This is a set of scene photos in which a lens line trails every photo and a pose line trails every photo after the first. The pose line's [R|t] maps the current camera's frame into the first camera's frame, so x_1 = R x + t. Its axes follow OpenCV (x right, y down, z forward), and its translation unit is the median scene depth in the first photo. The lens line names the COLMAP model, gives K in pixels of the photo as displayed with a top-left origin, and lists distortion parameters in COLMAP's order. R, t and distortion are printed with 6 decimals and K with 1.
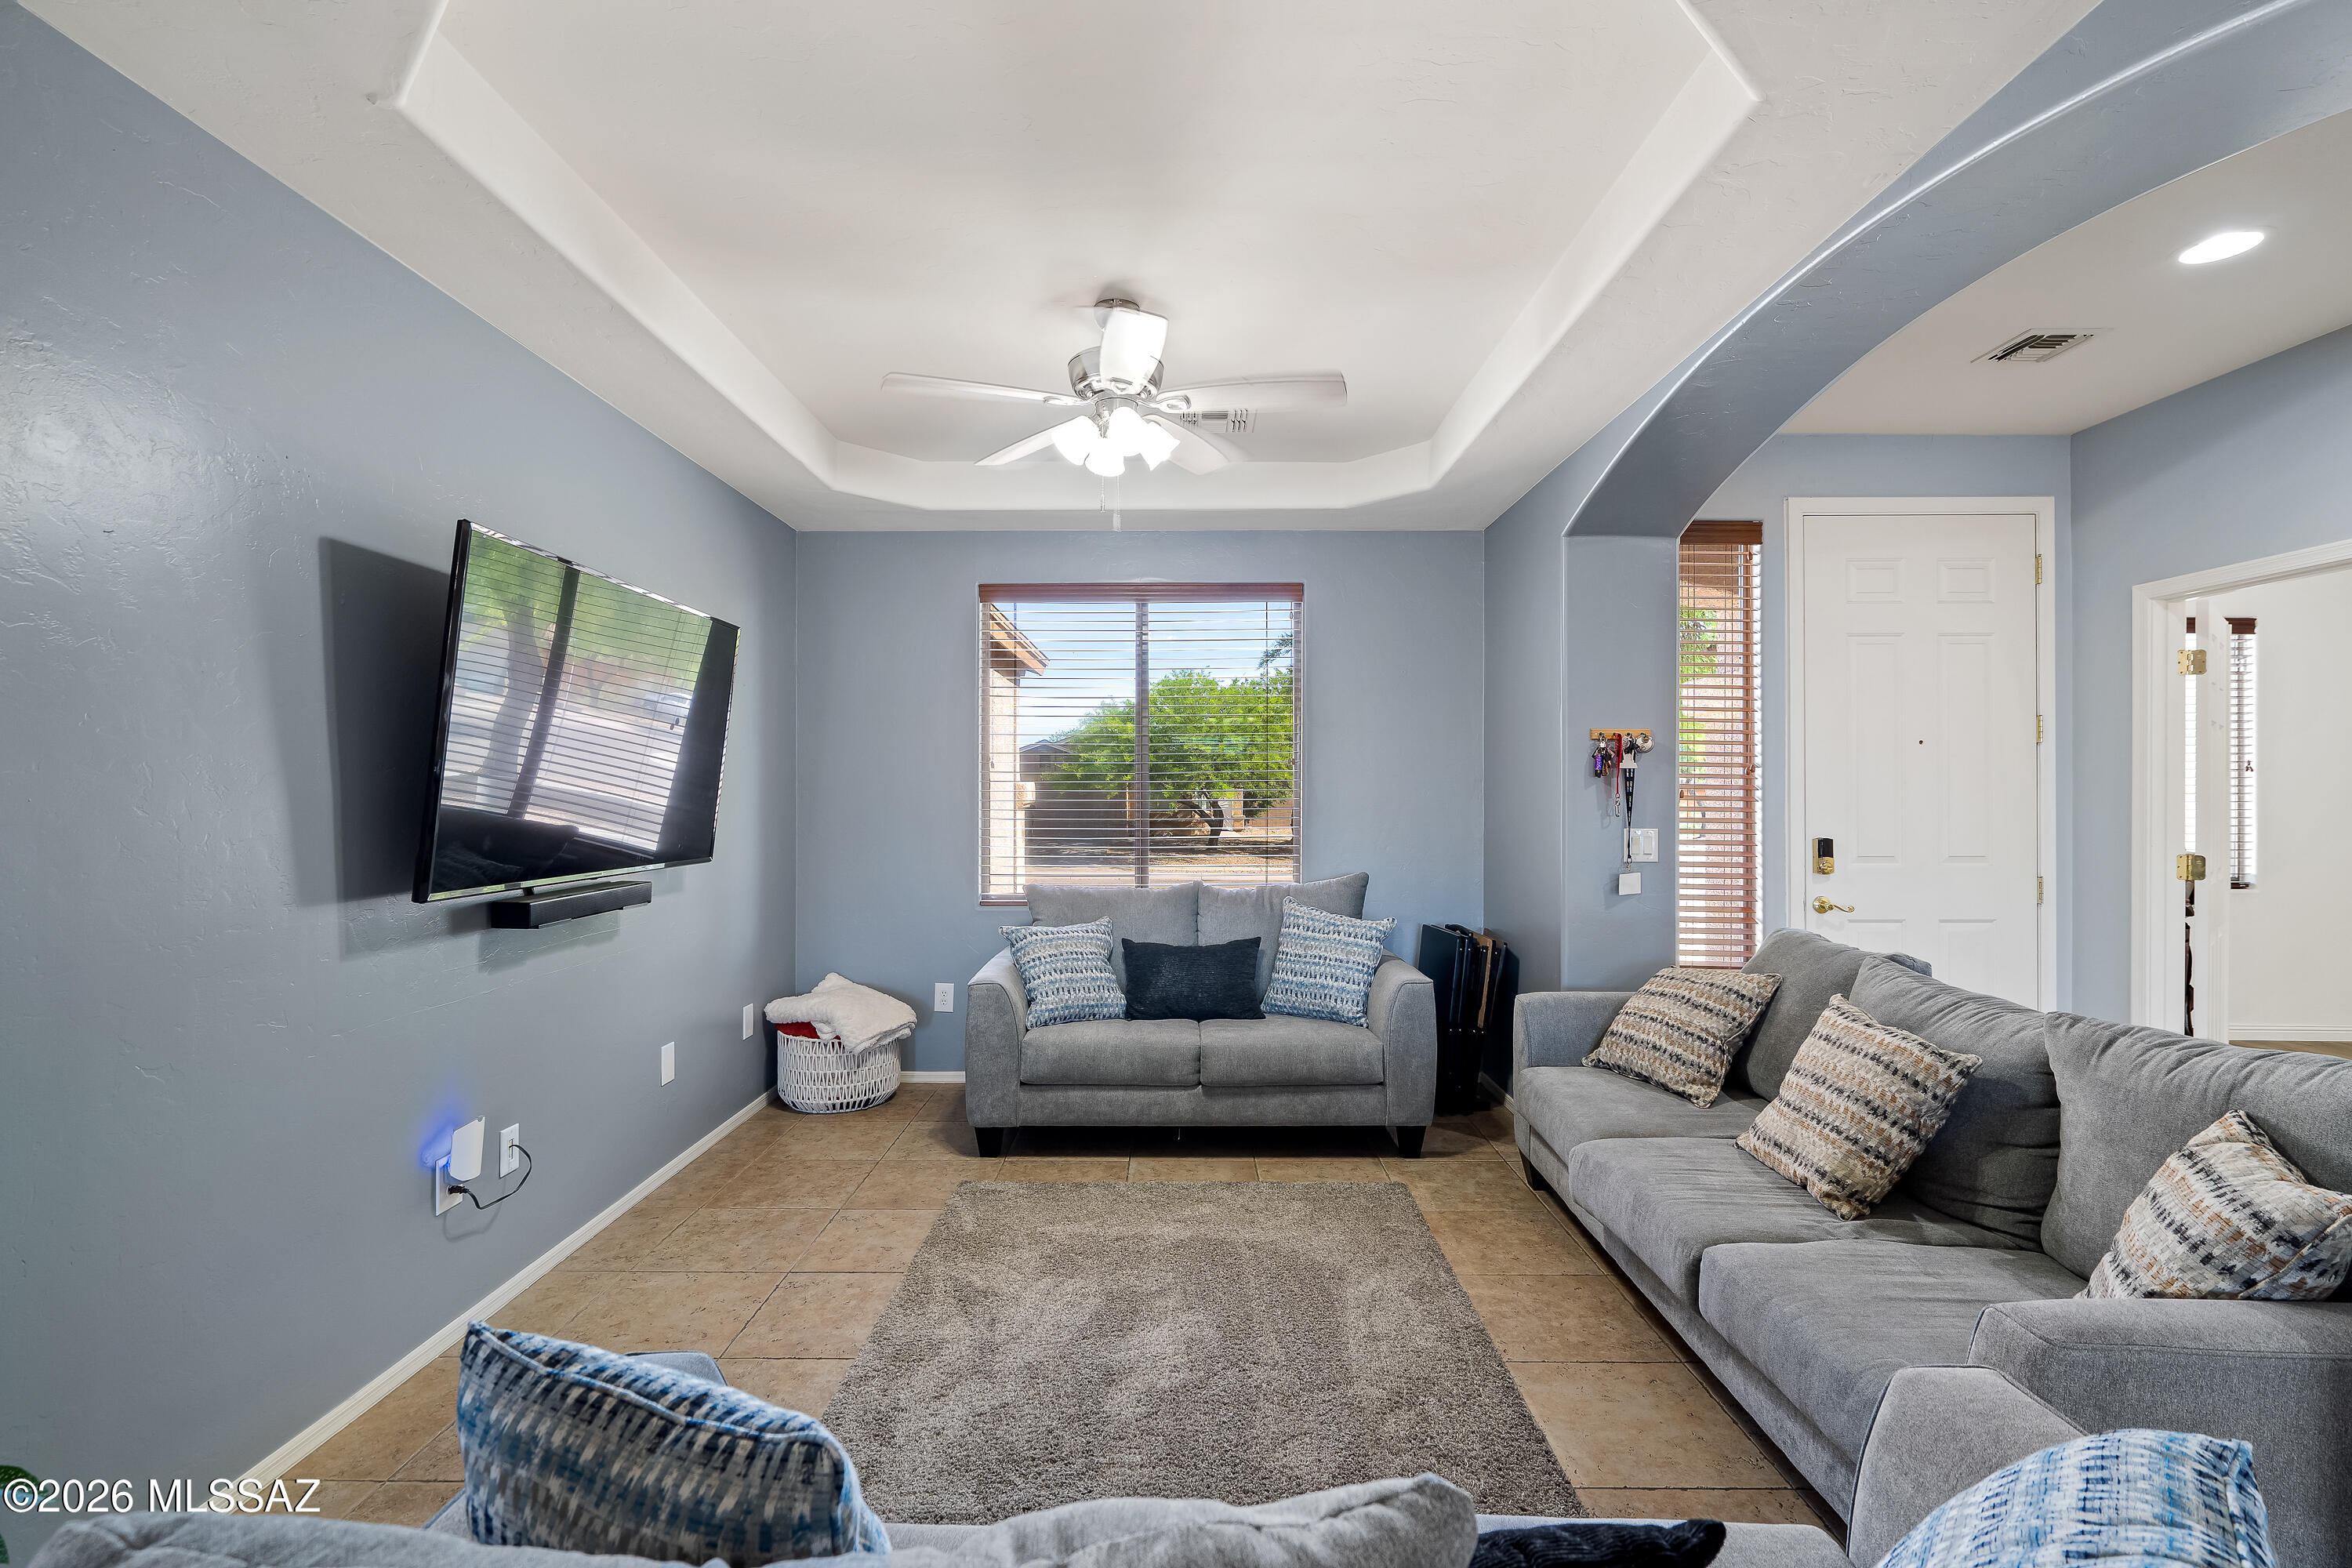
lens RADIAL K [[1090.9, 0, 1180.0], [0, 1090.9, 797.3], [0, 0, 1]] dist [-0.000577, -0.000129]
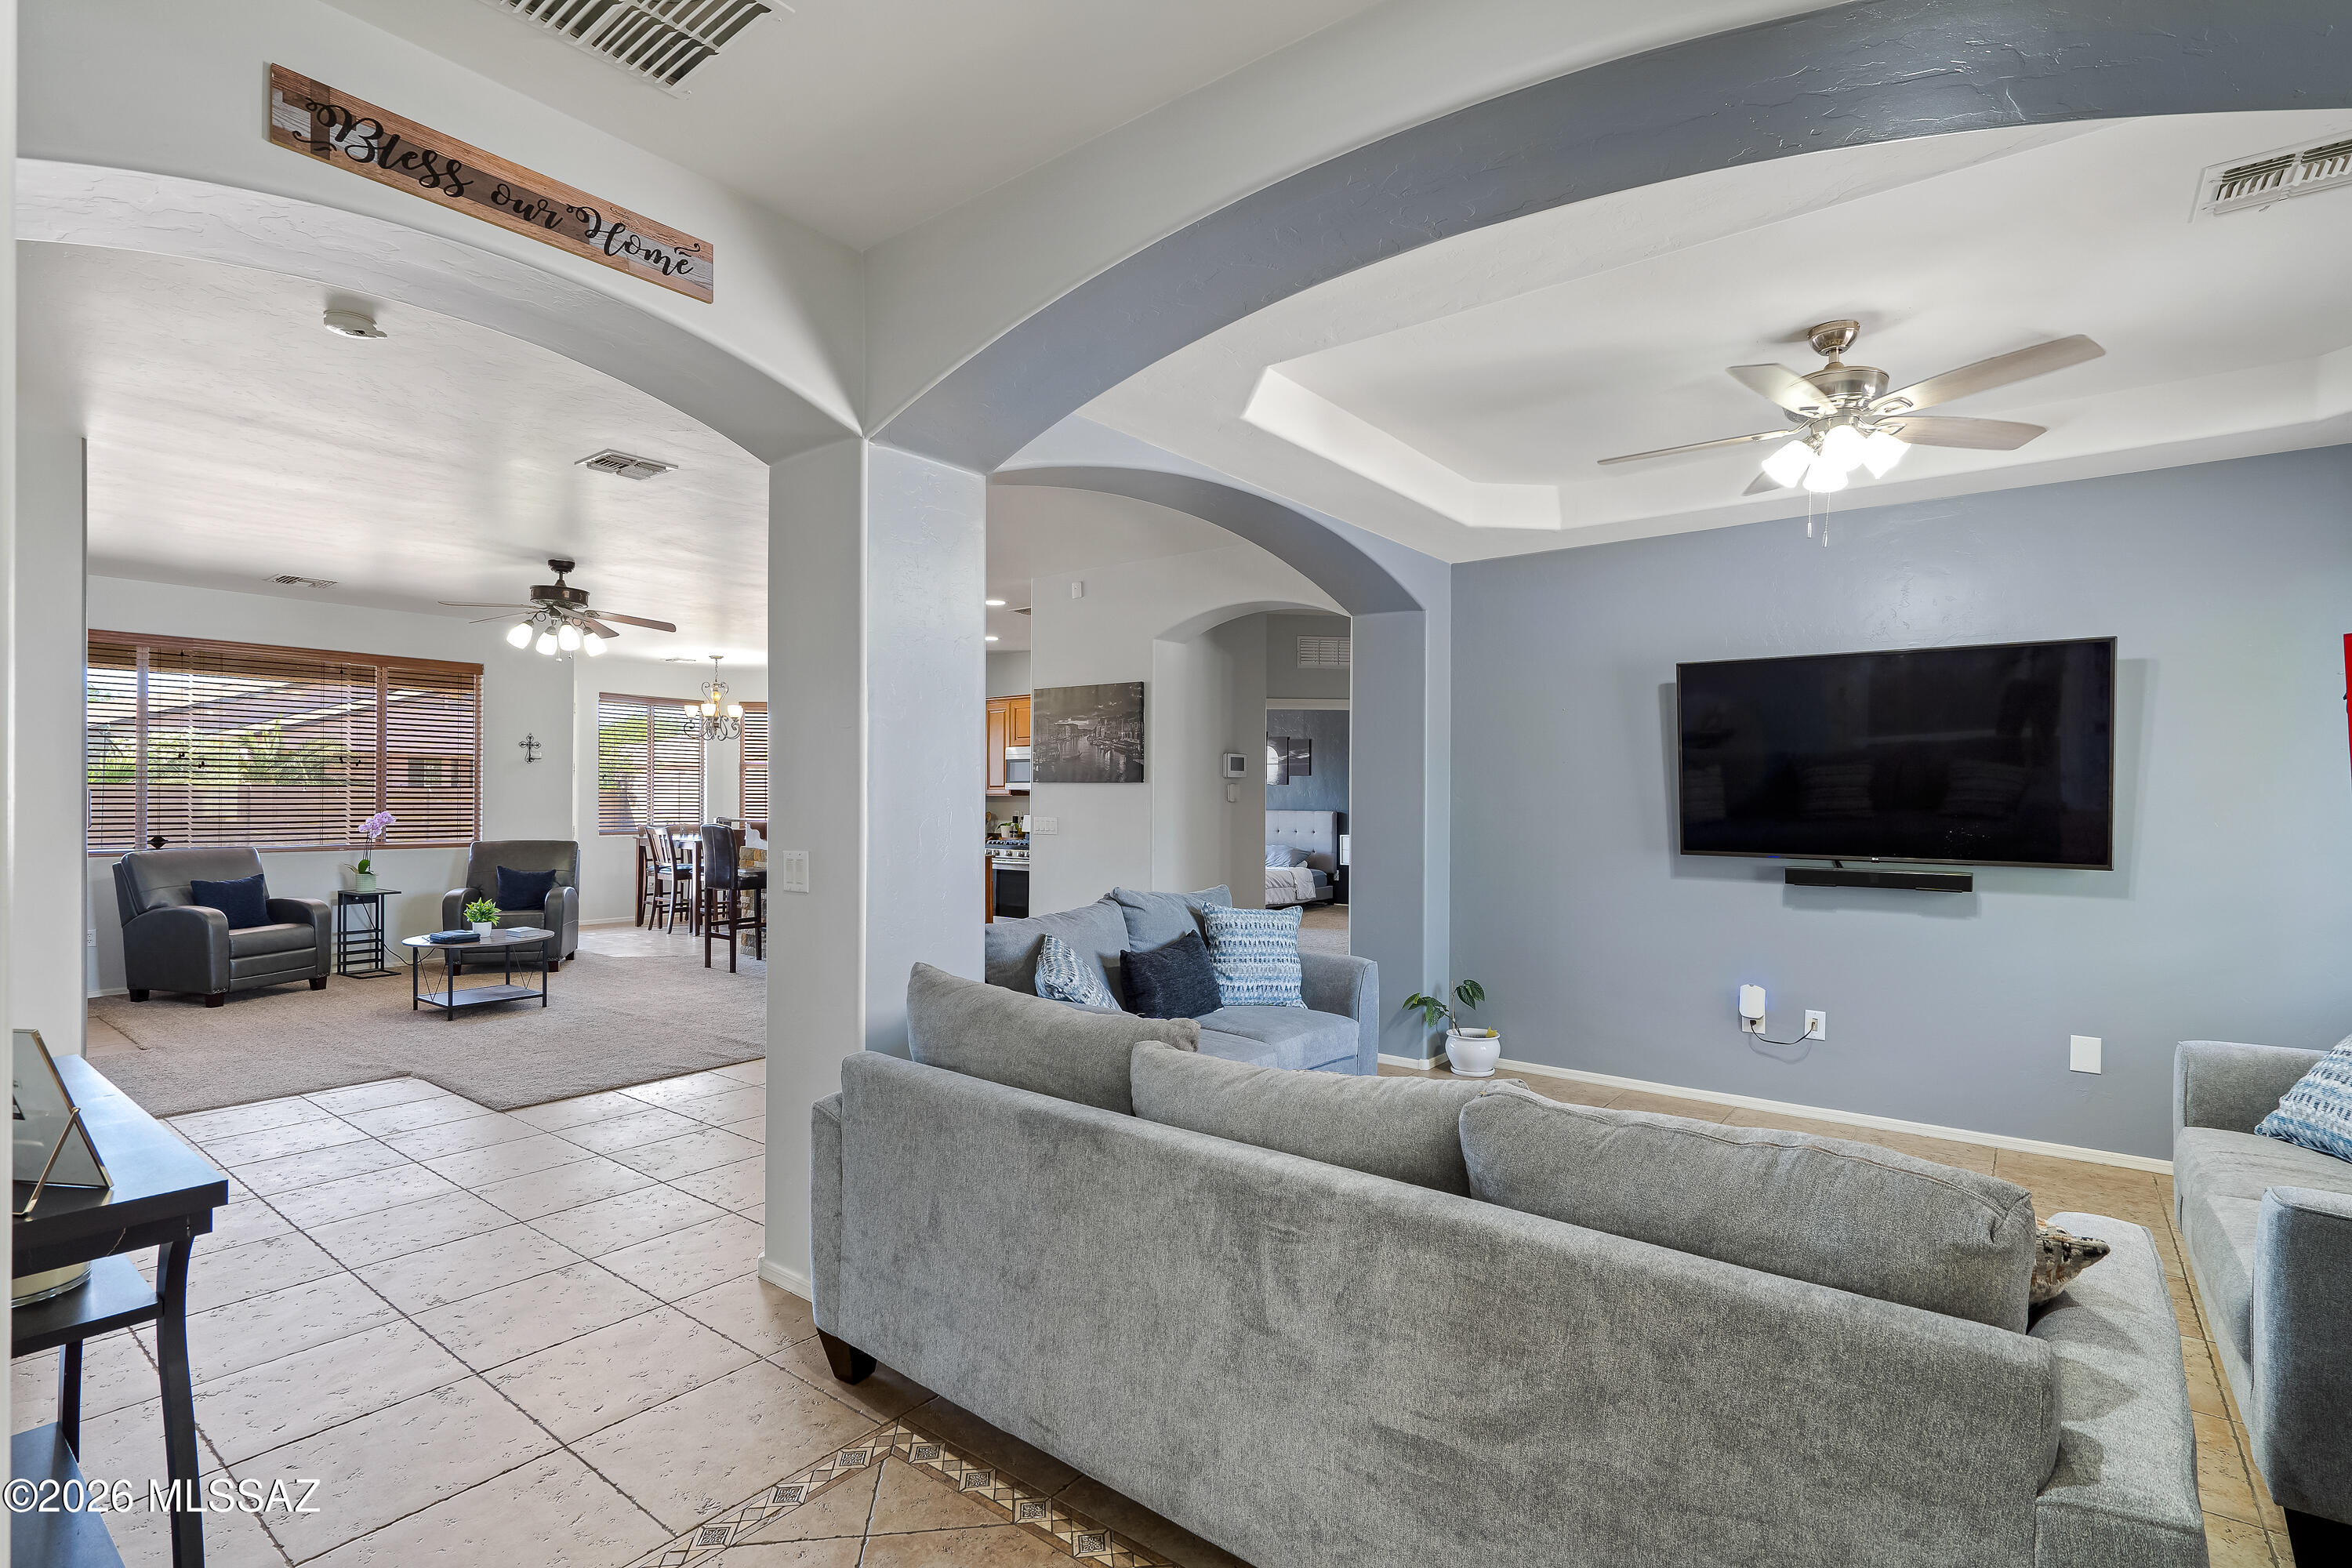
lens RADIAL K [[1102.5, 0, 1169.1], [0, 1102.5, 792.8], [0, 0, 1]] dist [0.001919, 0.000364]
pose [[-0.612949, -0.000446, -0.790123, 0.855821], [-0.003040, 0.999994, 0.001793, -0.011891], [0.790117, 0.003501, -0.612946, 0.853987]]
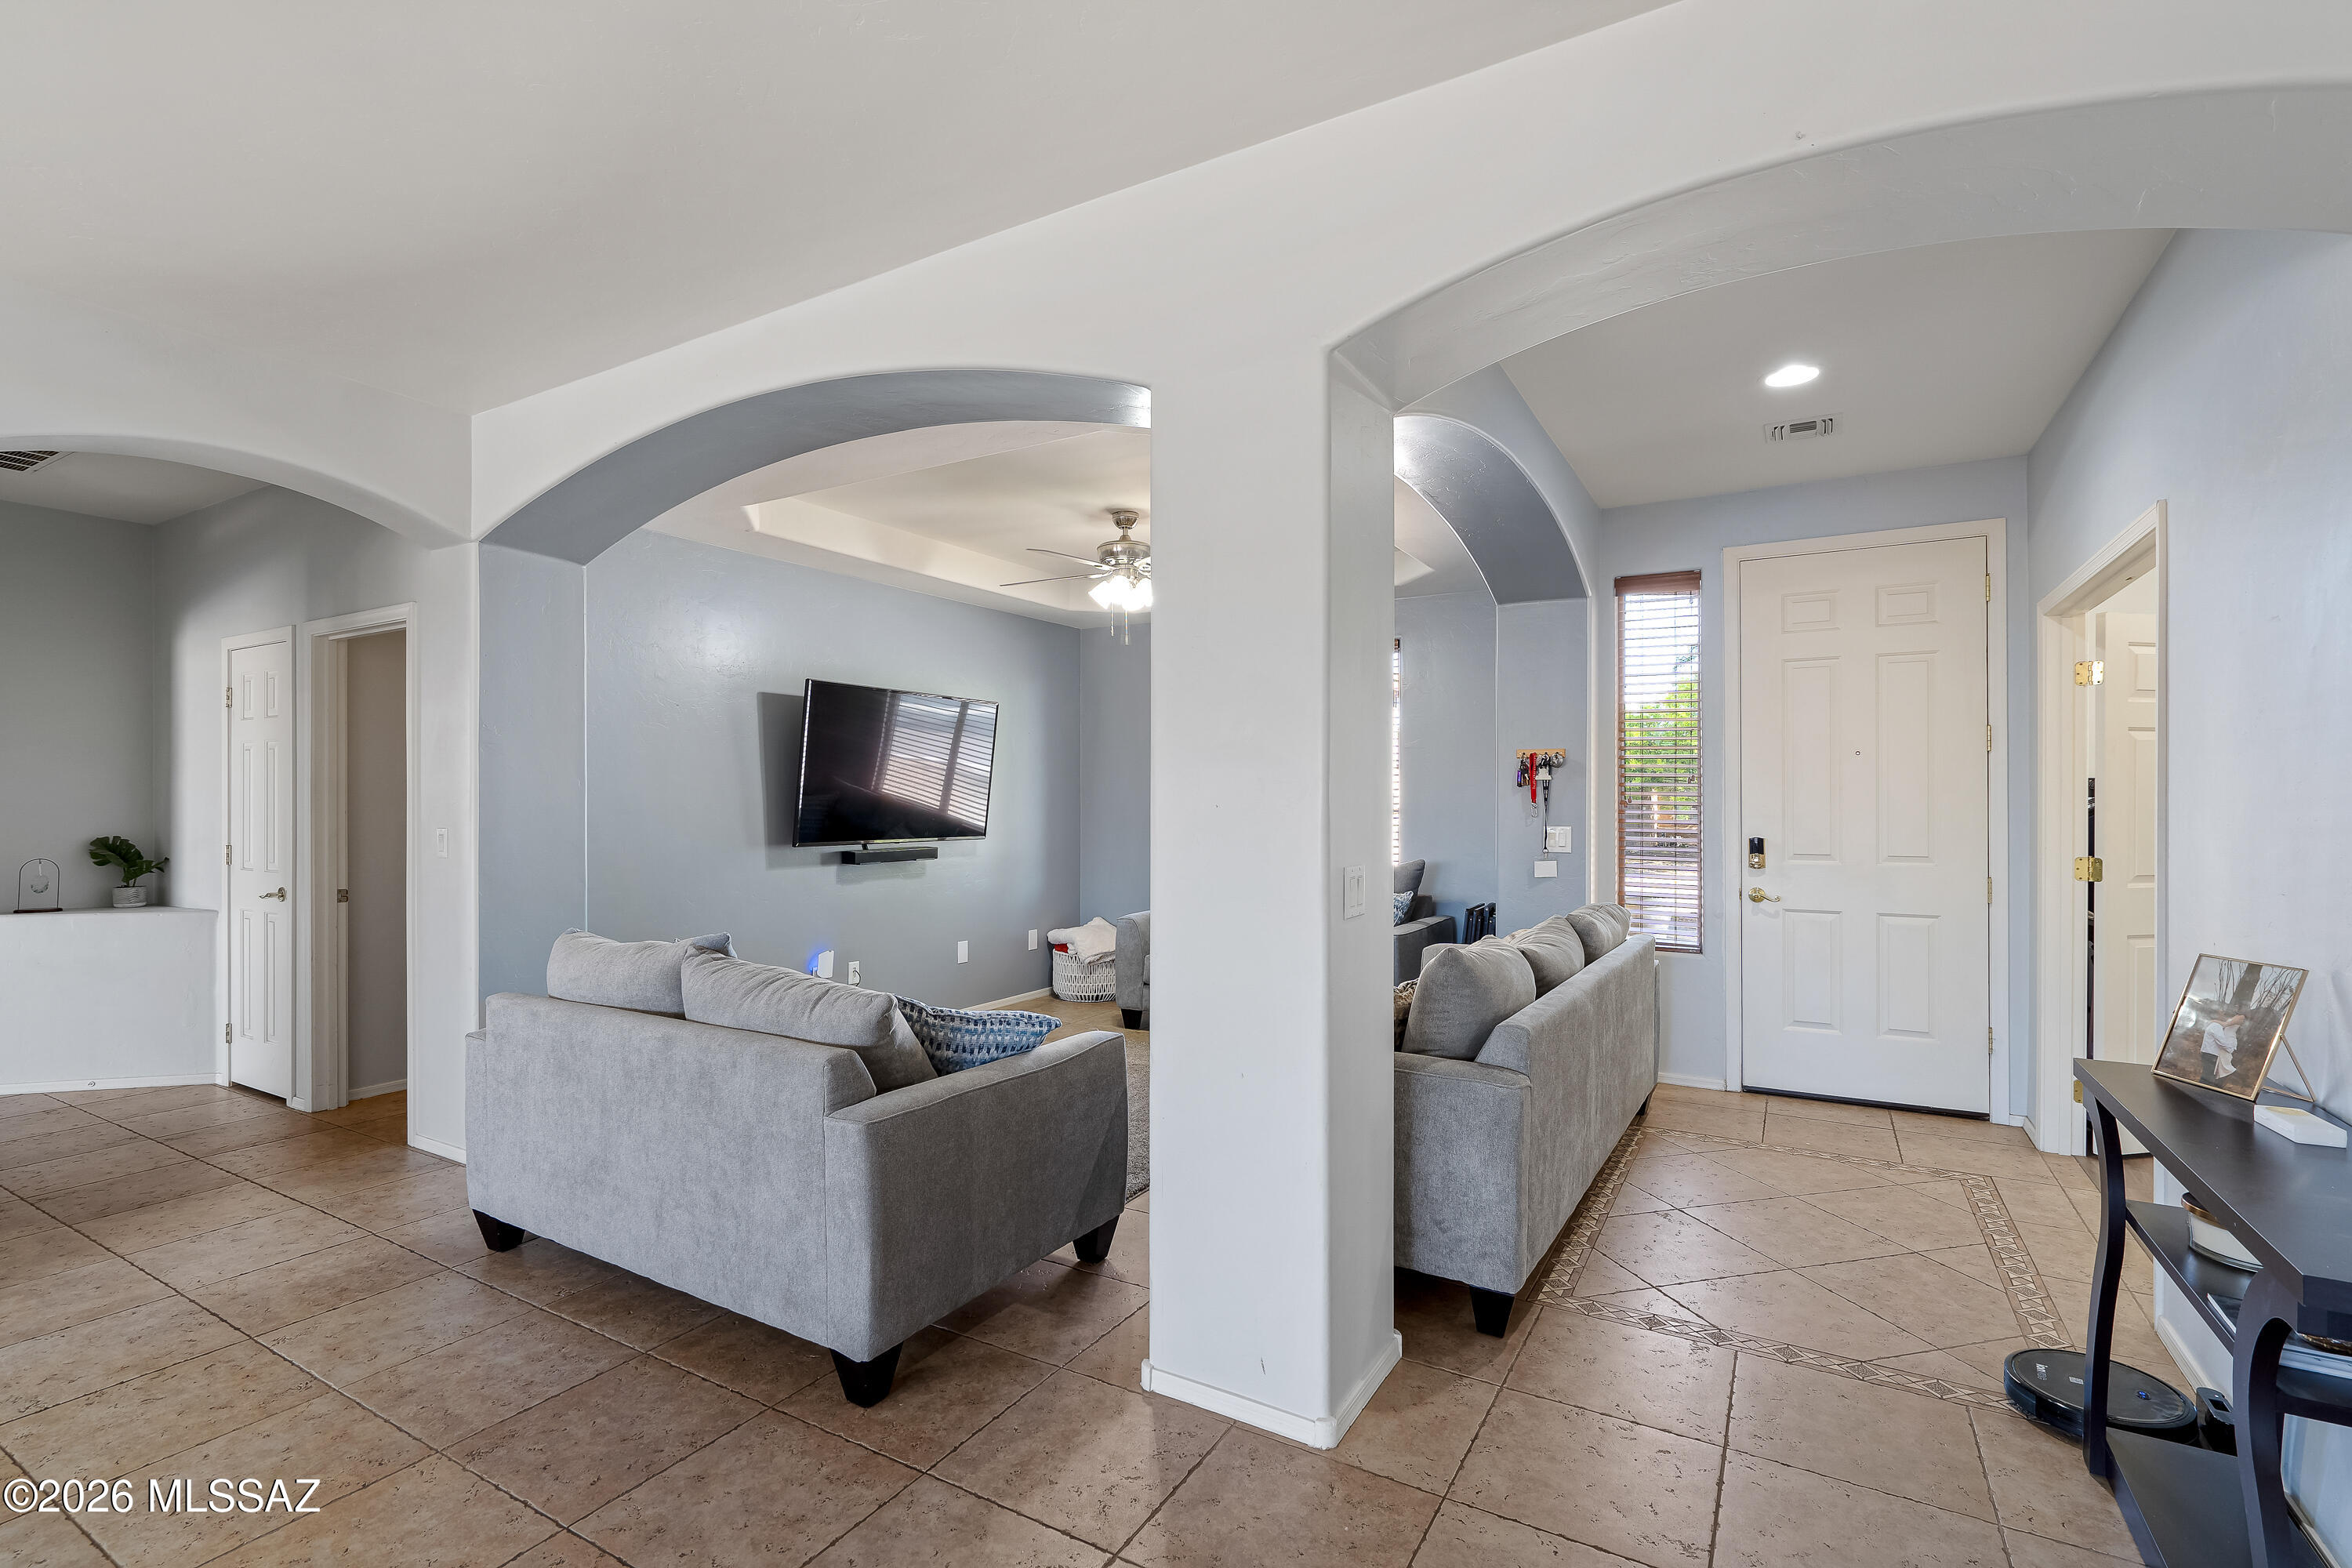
lens RADIAL K [[1098.5, 0, 1142.4], [0, 1098.5, 779.3], [0, 0, 1]] dist [0.033303, 0.000071]
pose [[0.856670, -0.010270, -0.515762, 0.642634], [-0.000515, 0.999784, -0.020764, 0.000365], [0.515864, 0.018054, 0.856480, -0.350752]]
